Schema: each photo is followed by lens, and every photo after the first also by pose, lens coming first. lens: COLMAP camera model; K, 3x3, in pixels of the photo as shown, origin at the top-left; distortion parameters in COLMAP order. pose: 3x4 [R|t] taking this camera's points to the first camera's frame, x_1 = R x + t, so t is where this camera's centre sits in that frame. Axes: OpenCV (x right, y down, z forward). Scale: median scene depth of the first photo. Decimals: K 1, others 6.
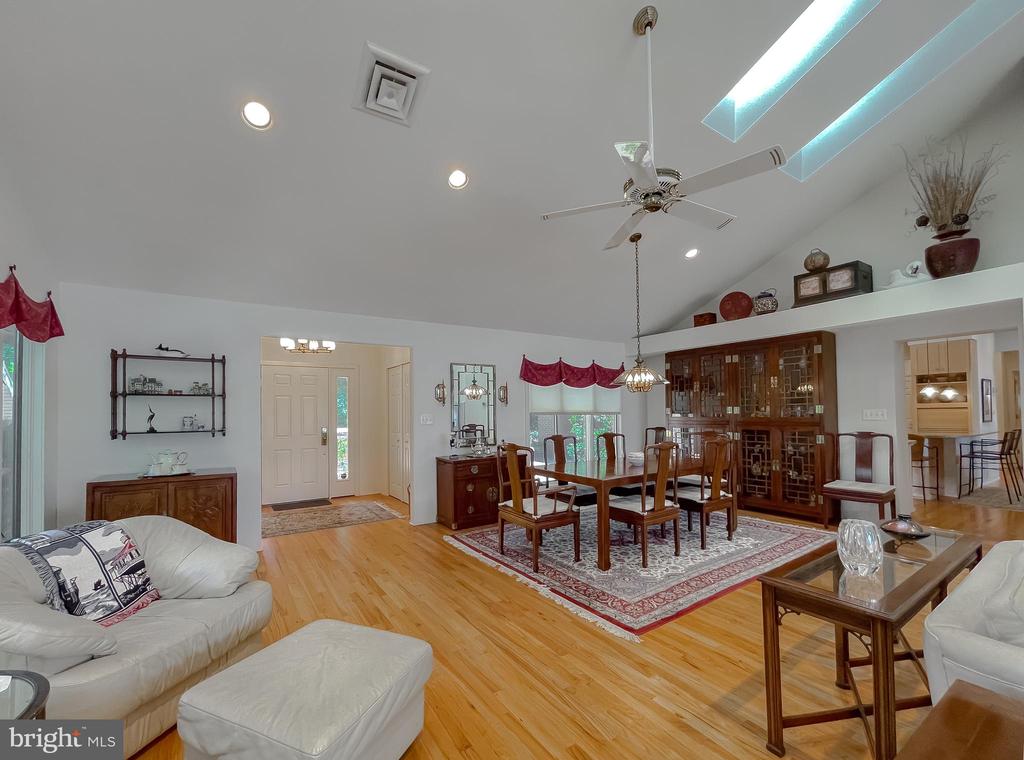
lens RADIAL K [[428.3, 0, 502.2], [0, 428.3, 402.7], [0, 0, 1]] dist [0.000168, -0.000036]
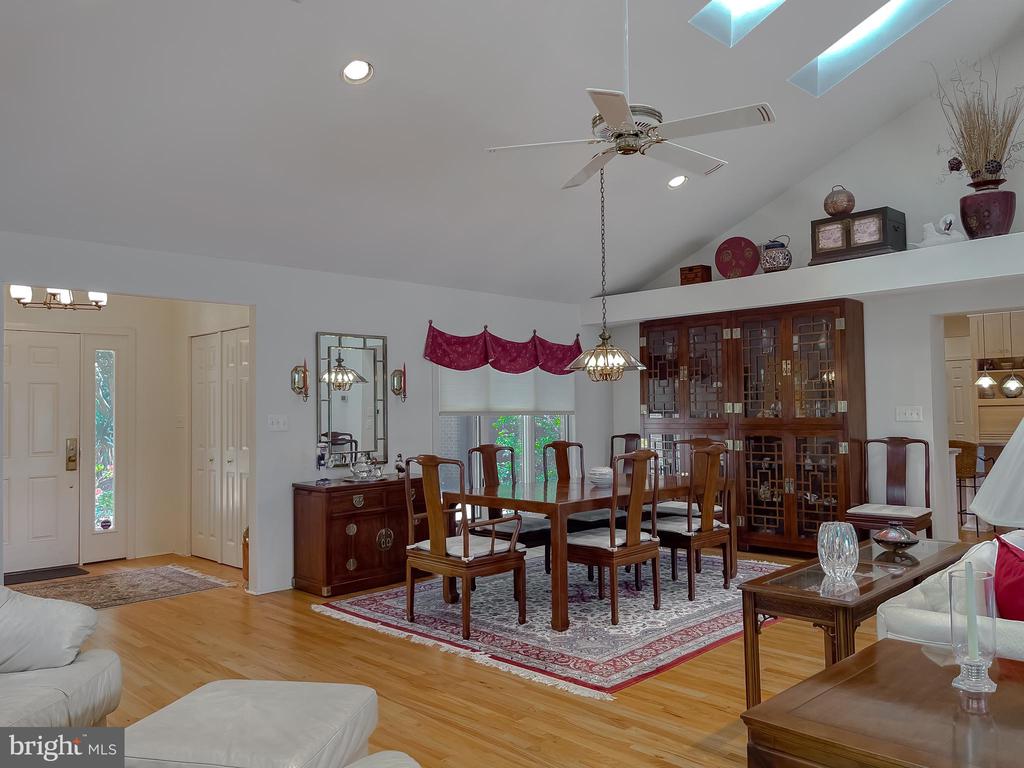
lens RADIAL K [[772.0, 0, 512.0], [0, 772.0, 384.0], [0, 0, 1]] dist [0.071872, -0.100335]
pose [[0.979670, 0.005743, 0.200532, -0.073075], [-0.002661, 0.999874, -0.015633, -0.000715], [-0.200597, 0.014782, 0.979562, -0.183128]]
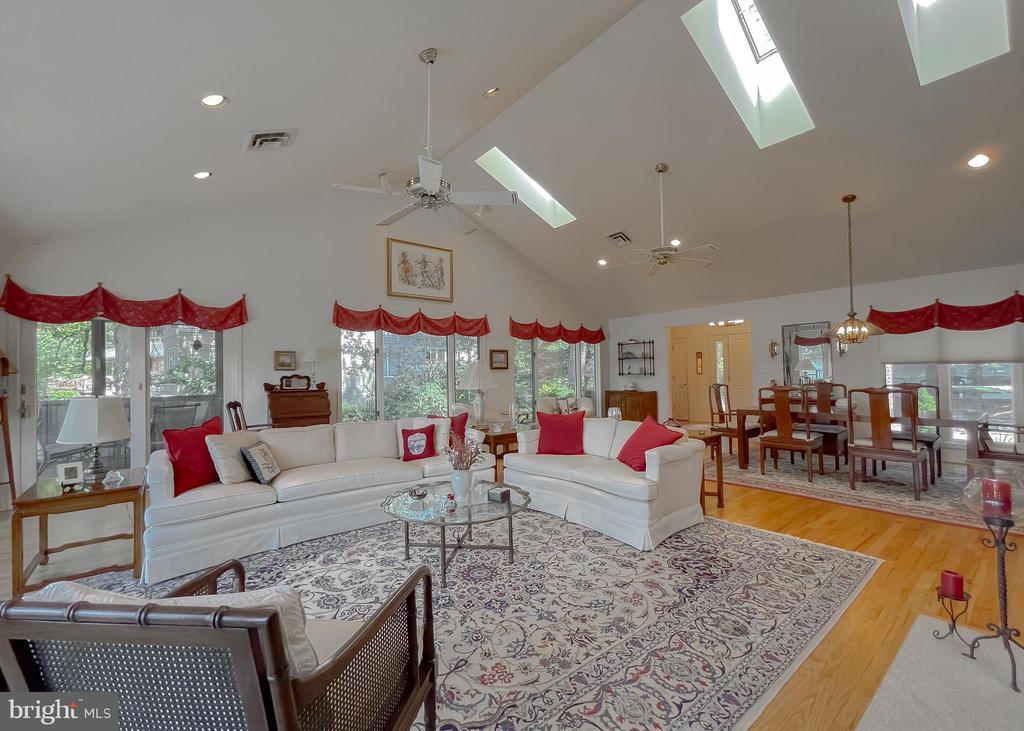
lens RADIAL K [[431.9, 0, 512.0], [0, 431.9, 365.5], [0, 0, 1]] dist [0.002734, 0.000414]
pose [[0.103638, -0.007348, -0.994588, 1.170231], [0.035846, 0.999351, -0.003648, 0.003367], [0.993969, -0.035274, 0.103834, 0.037714]]
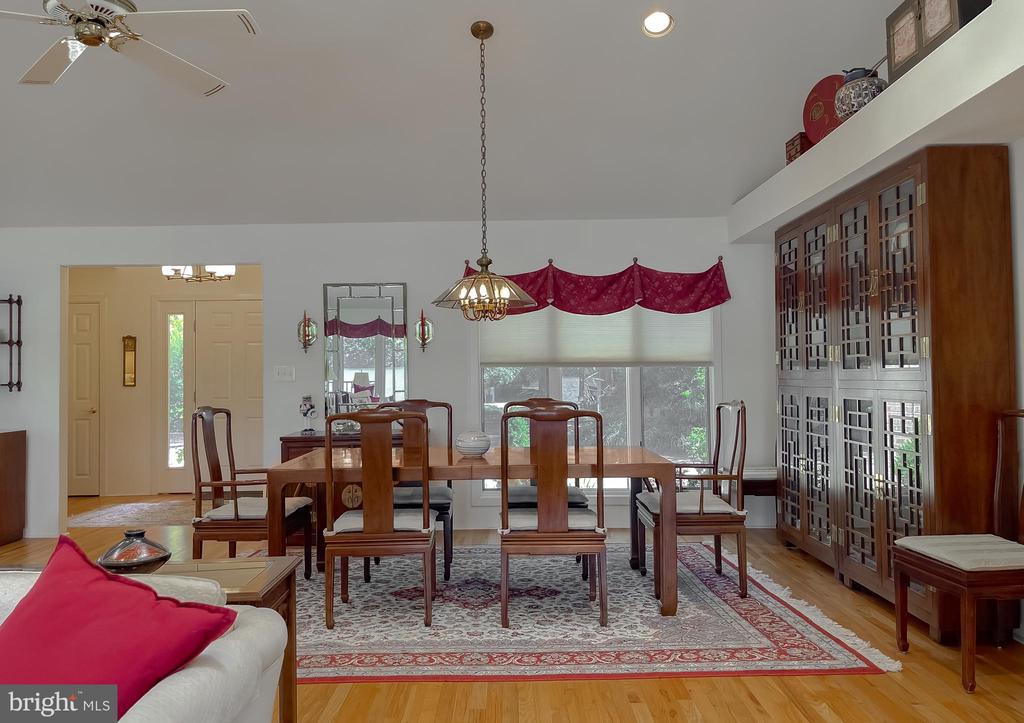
lens RADIAL K [[797.8, 0, 508.4], [0, 797.8, 357.0], [0, 0, 1]] dist [0.010261, -0.000056]
pose [[0.836466, -0.010902, -0.547911, 0.793636], [0.013630, 0.999907, 0.000911, 0.017604], [0.547850, -0.008230, 0.836536, 0.170673]]
